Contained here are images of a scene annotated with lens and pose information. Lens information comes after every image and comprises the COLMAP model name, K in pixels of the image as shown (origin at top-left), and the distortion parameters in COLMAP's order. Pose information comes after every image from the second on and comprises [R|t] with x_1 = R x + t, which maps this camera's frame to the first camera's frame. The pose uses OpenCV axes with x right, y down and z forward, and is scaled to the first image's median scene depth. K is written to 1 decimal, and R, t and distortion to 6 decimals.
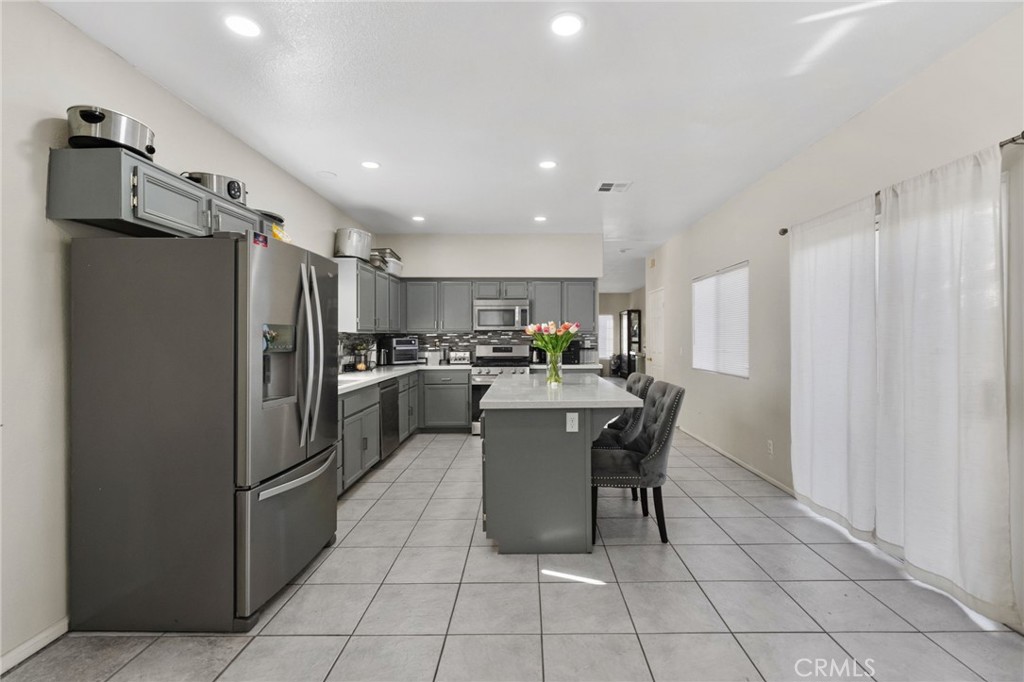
lens RADIAL K [[447.3, 0, 521.0], [0, 447.3, 338.4], [0, 0, 1]] dist [0.000702, -0.000157]
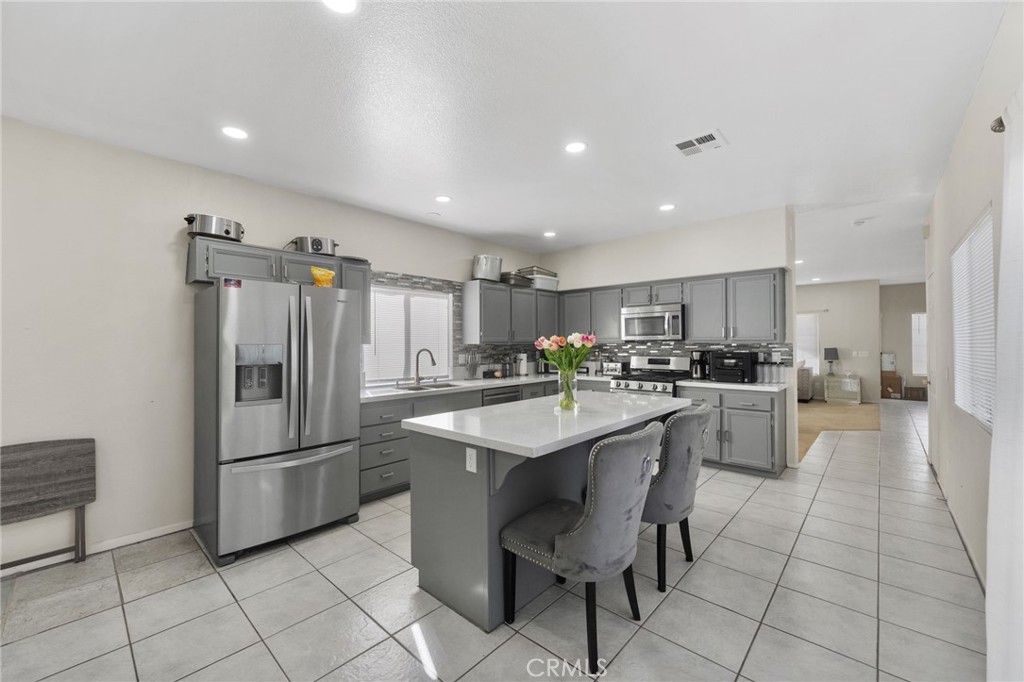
lens RADIAL K [[400.5, 0, 511.7], [0, 400.5, 339.0], [0, 0, 1]] dist [-0.002995, -0.000118]
pose [[0.741010, -0.010233, -0.671416, 0.313003], [0.001912, 0.999912, -0.013130, -0.011263], [0.671491, 0.008446, 0.740964, 0.239432]]
